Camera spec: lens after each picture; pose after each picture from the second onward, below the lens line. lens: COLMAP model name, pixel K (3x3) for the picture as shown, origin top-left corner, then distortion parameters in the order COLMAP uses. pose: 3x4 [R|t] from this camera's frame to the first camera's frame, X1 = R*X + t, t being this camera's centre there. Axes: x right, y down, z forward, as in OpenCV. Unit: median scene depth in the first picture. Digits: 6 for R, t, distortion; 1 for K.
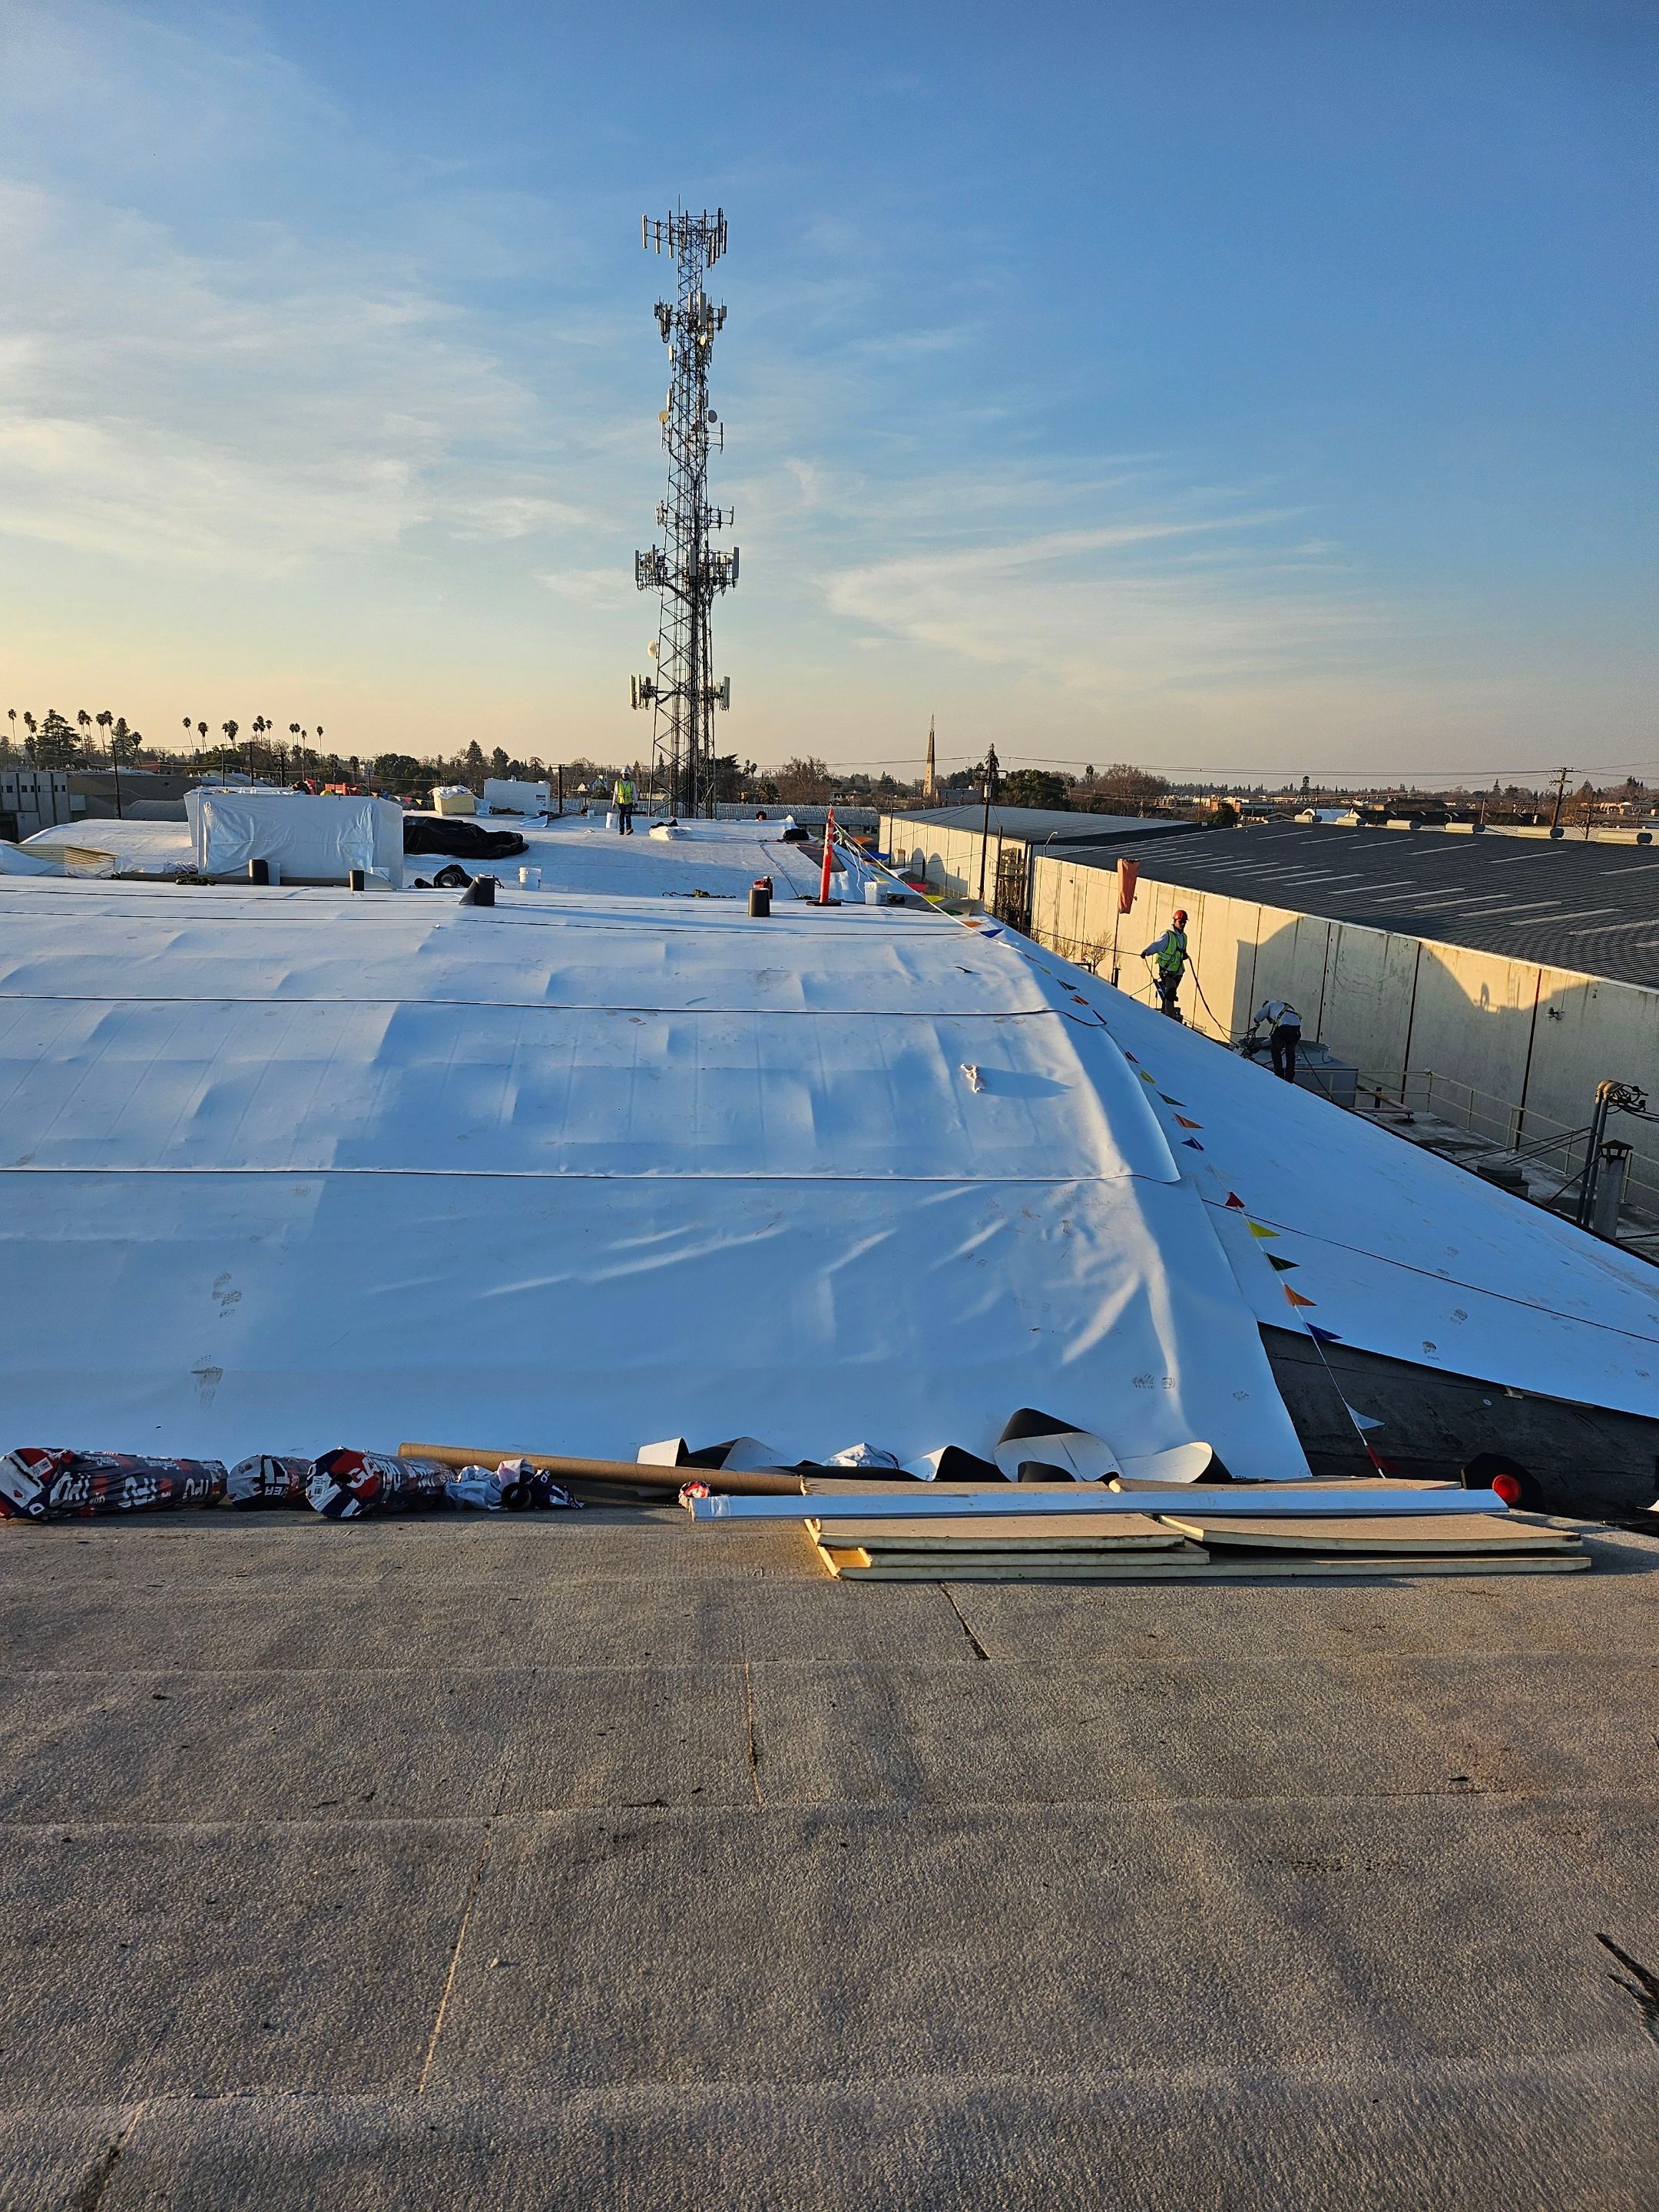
lens RADIAL K [[1534.7, 0, 815.8], [0, 1534.7, 1125.8], [0, 0, 1]] dist [0.080683, -0.086874]
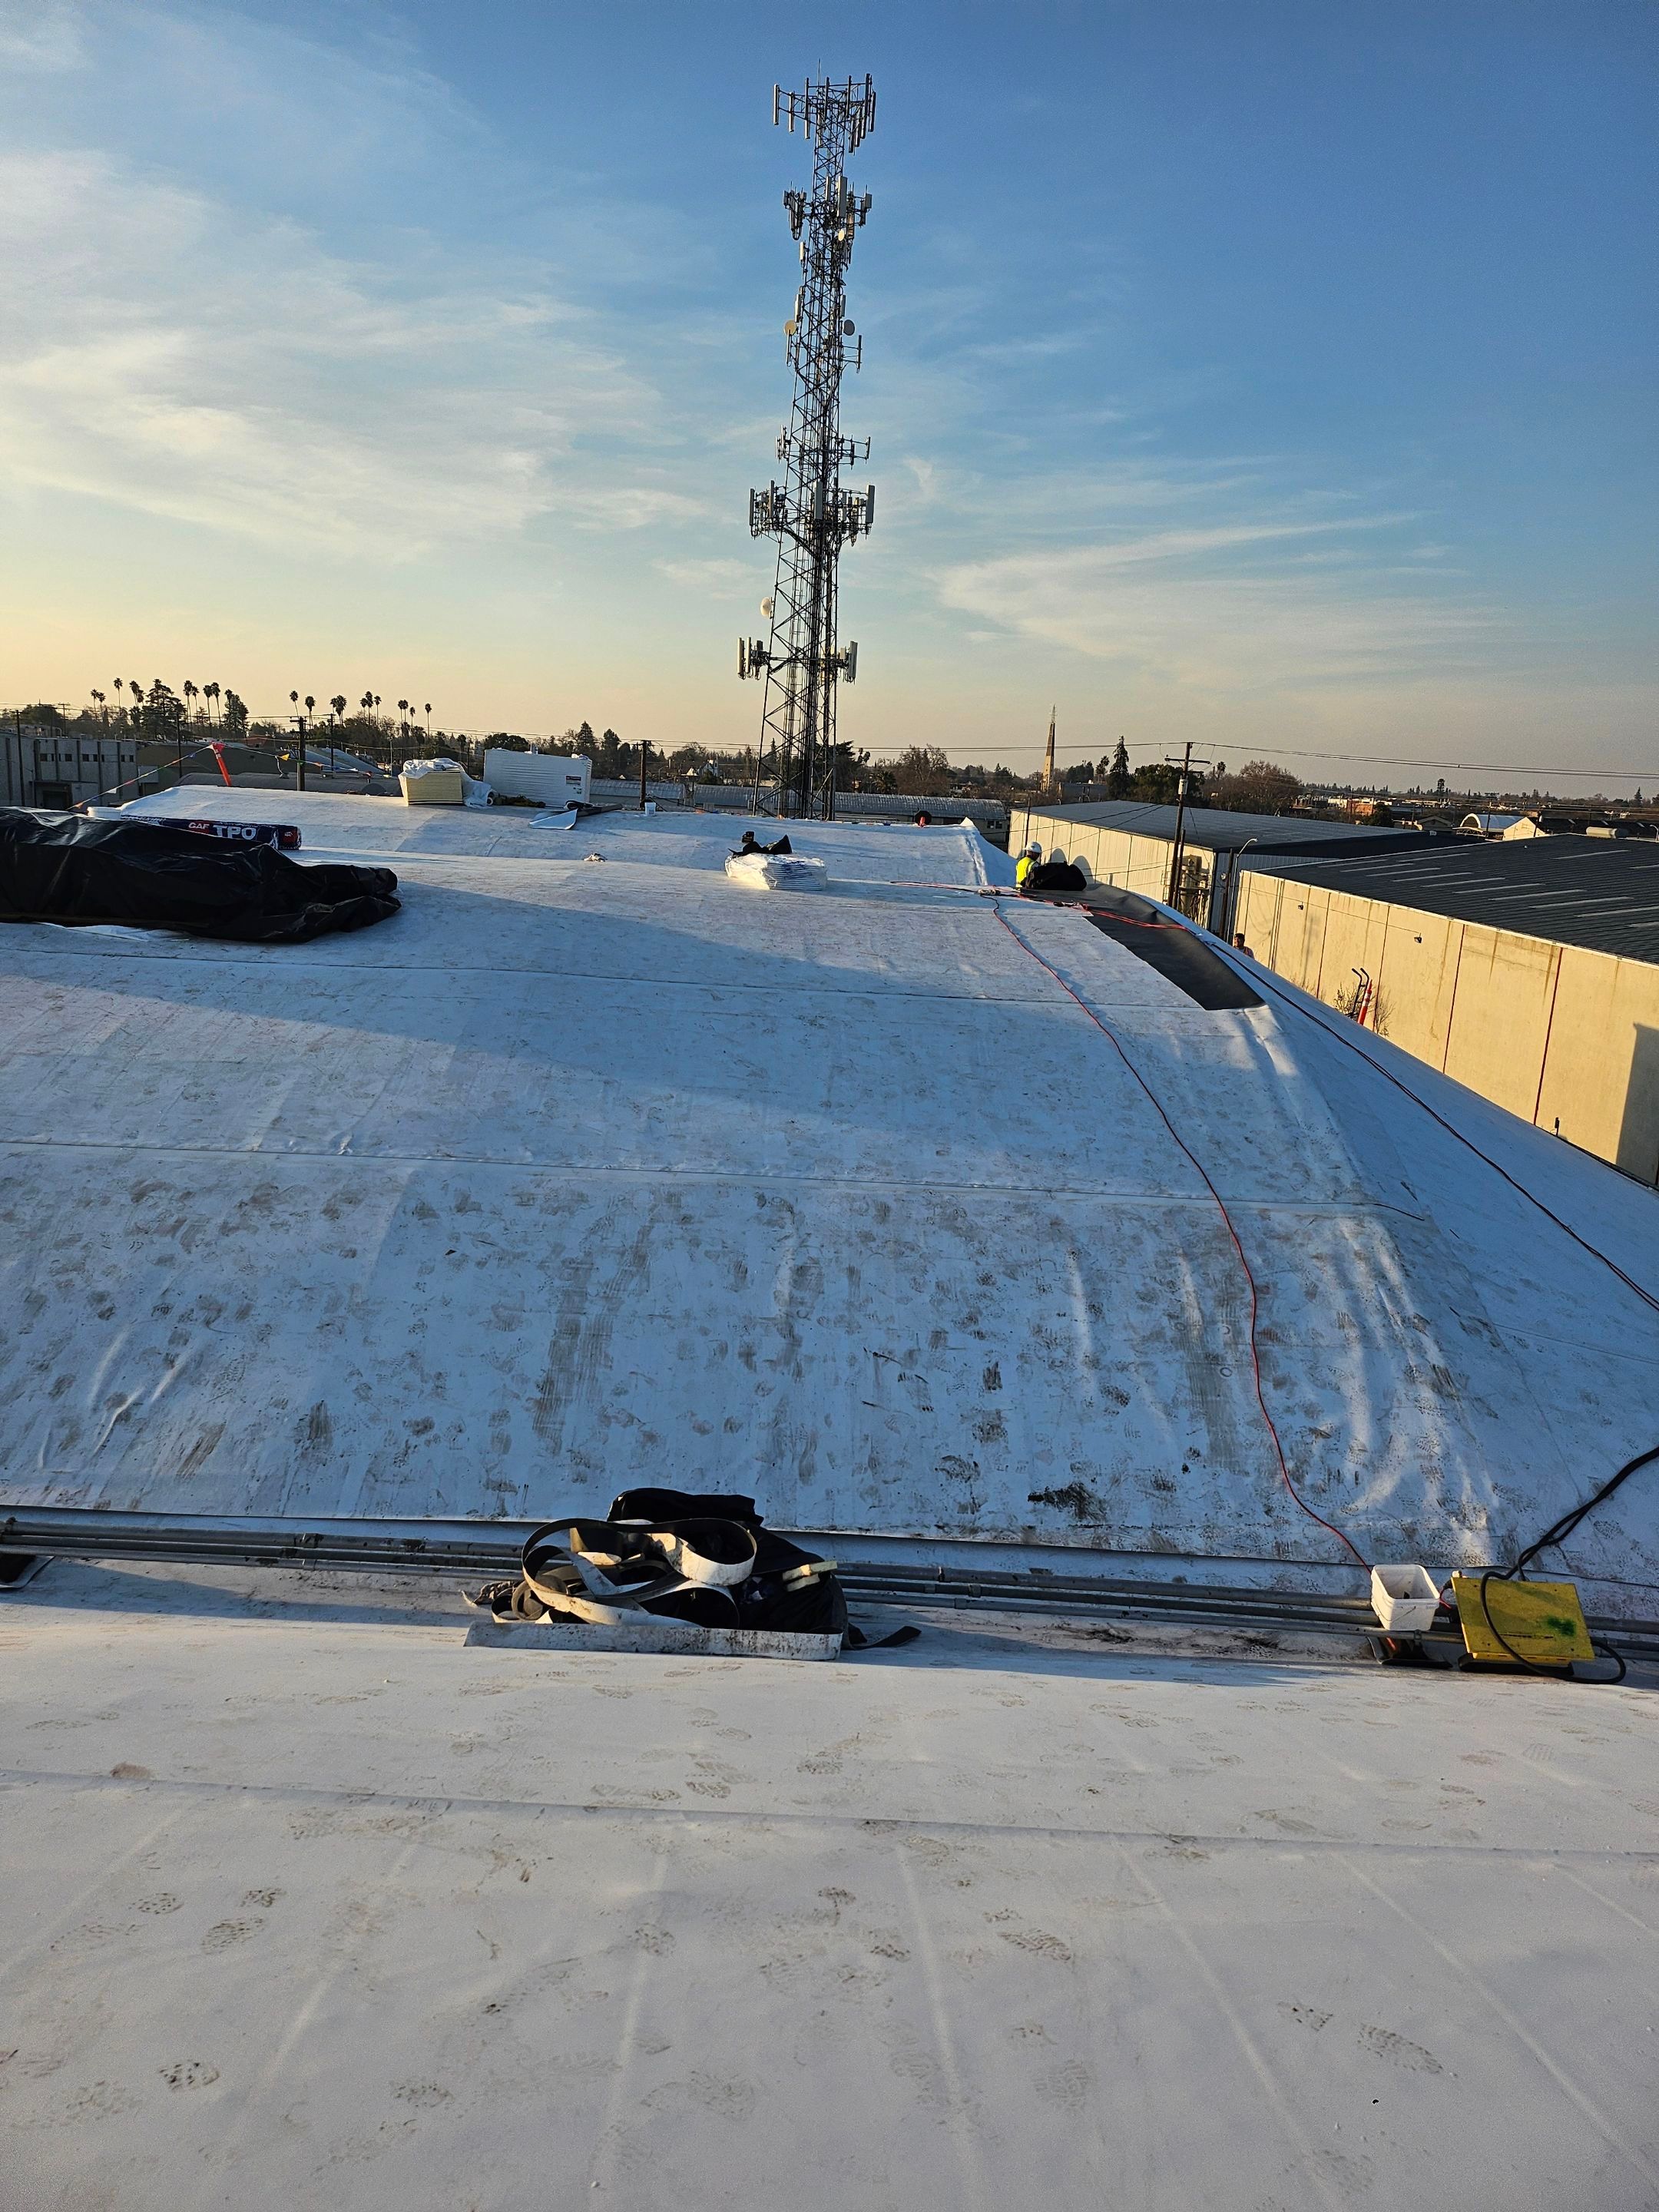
lens RADIAL K [[1530.7, 0, 833.0], [0, 1530.7, 1098.8], [0, 0, 1]] dist [0.084653, -0.096907]
pose [[0.997942, 0.036585, -0.052661, -0.017547], [-0.037089, 0.999275, -0.008640, -0.040538], [0.052307, 0.010576, 0.998575, 0.188966]]
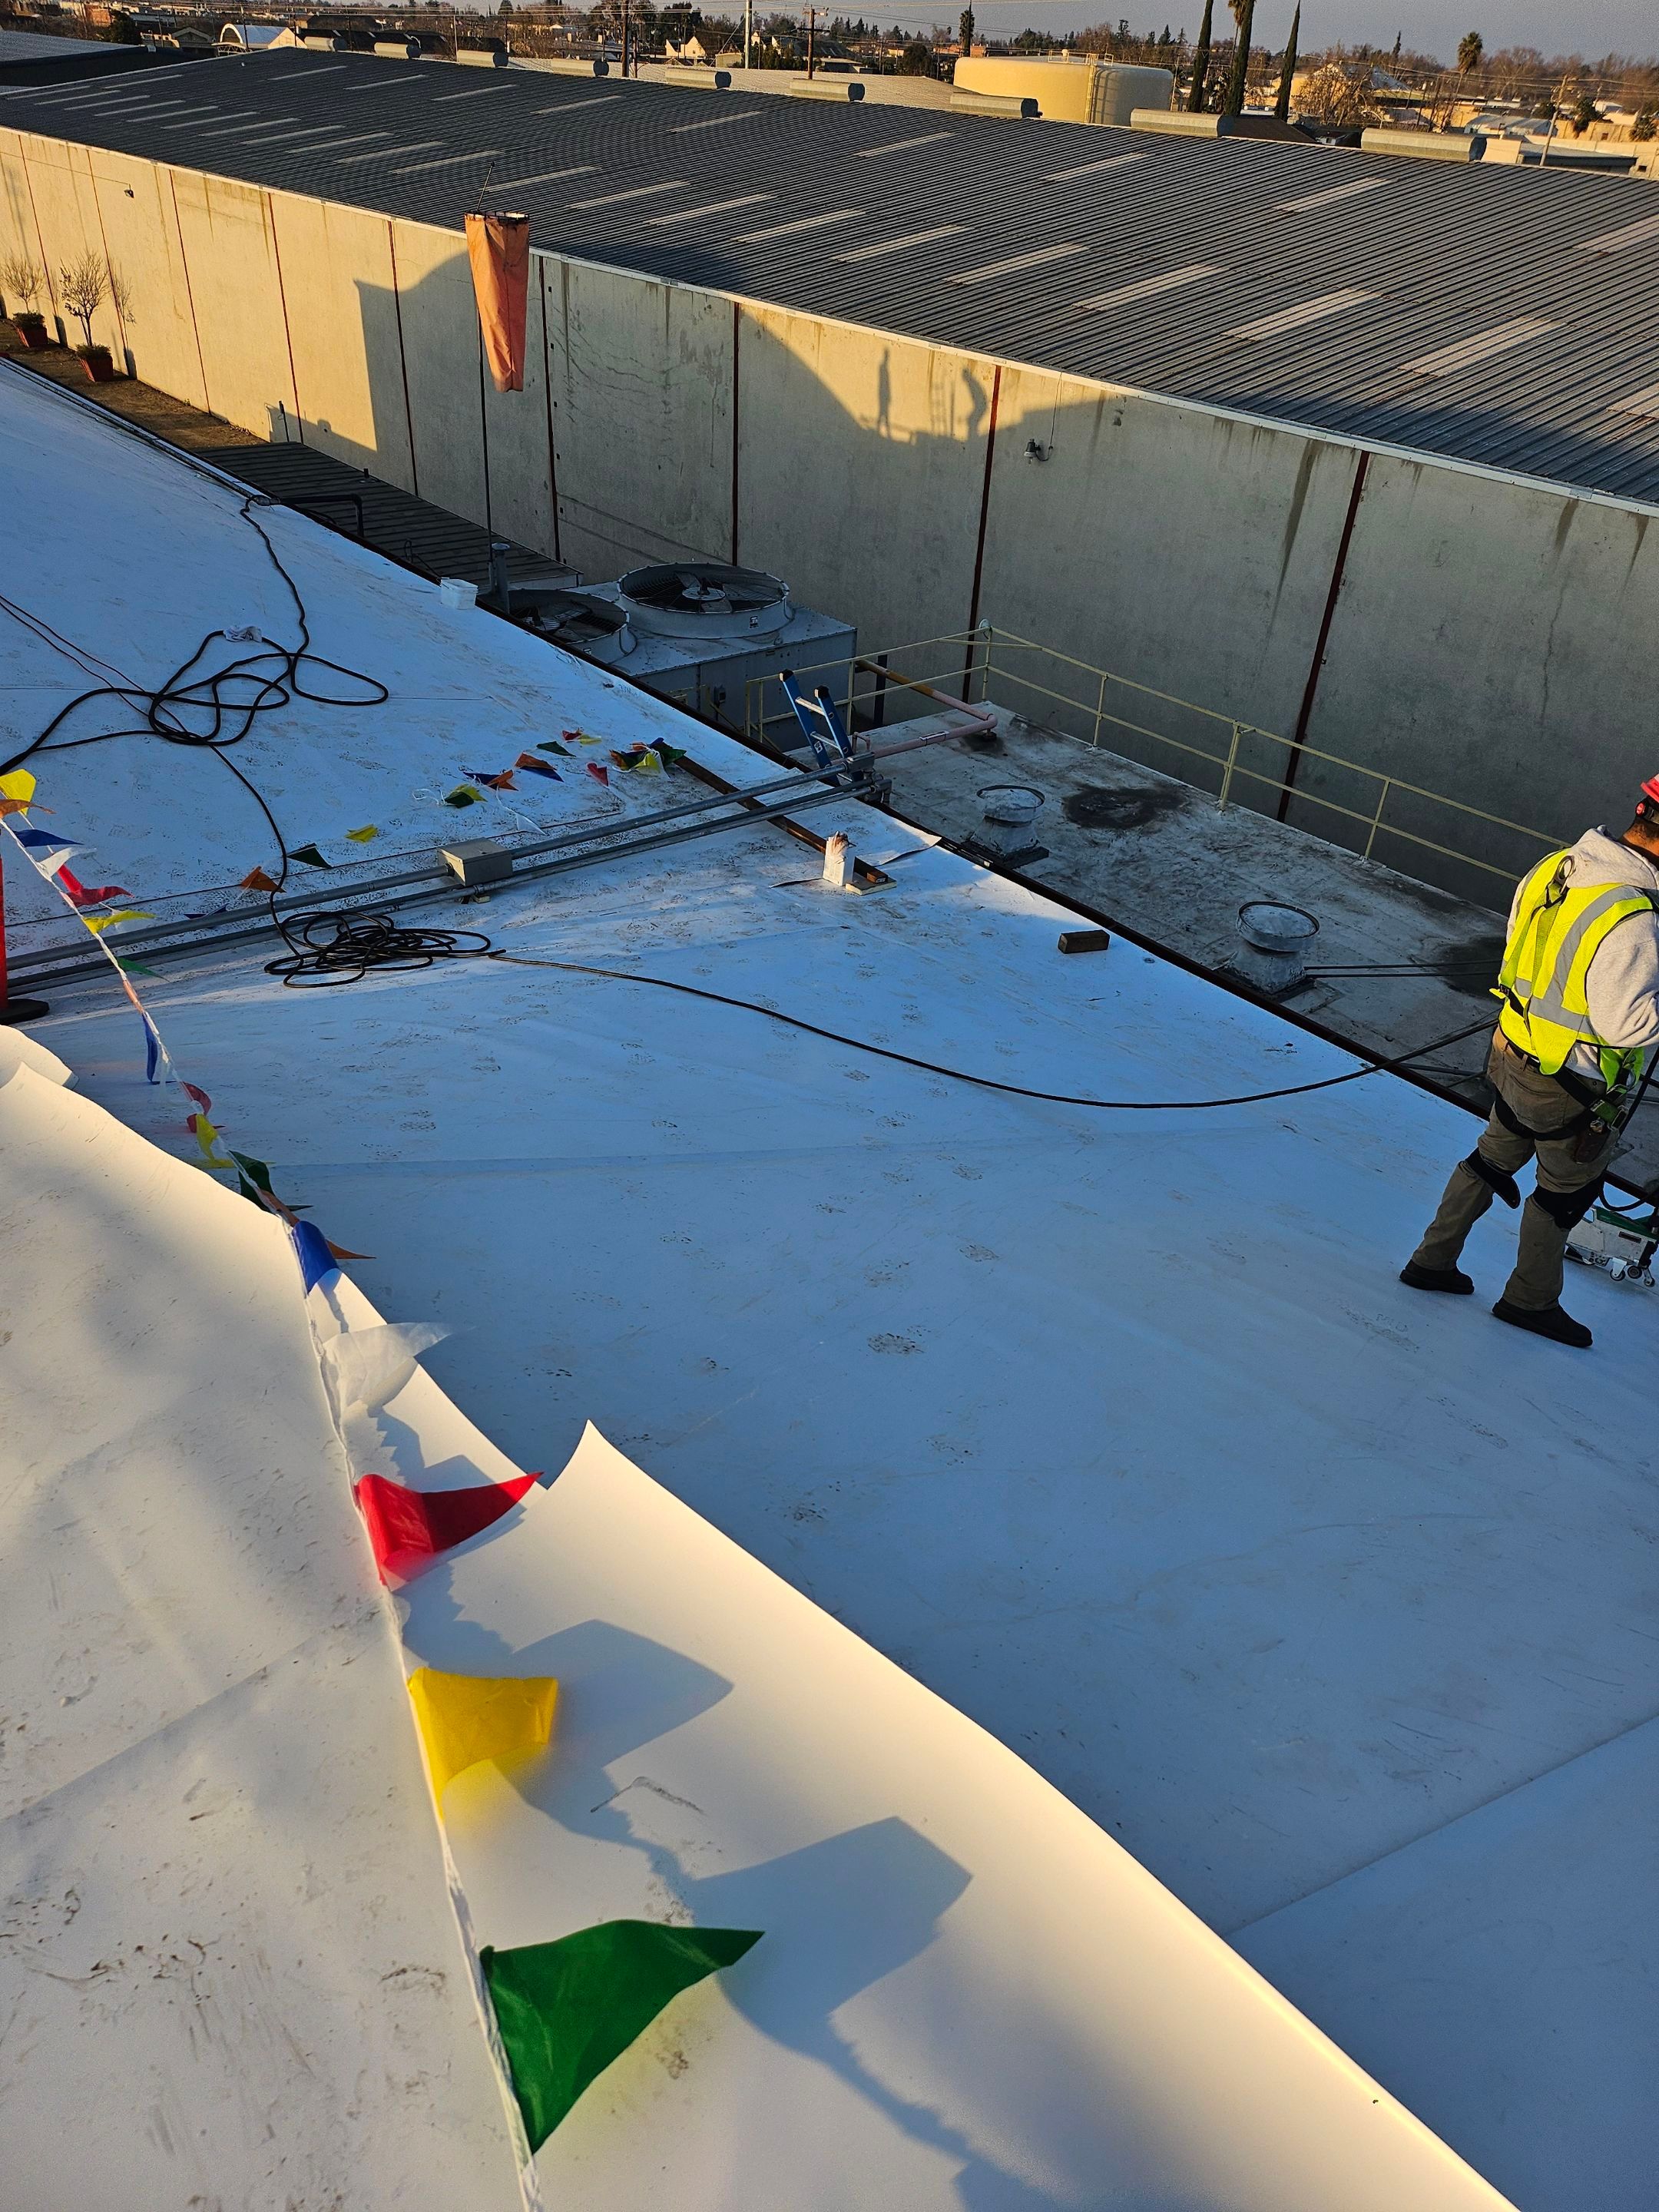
lens RADIAL K [[1530.7, 0, 833.0], [0, 1530.7, 1098.8], [0, 0, 1]] dist [0.084653, -0.096907]
pose [[0.809564, -0.317801, 0.493567, 0.009596], [0.098704, 0.902506, 0.419214, -0.038949], [-0.578674, -0.290663, 0.762005, 0.186074]]
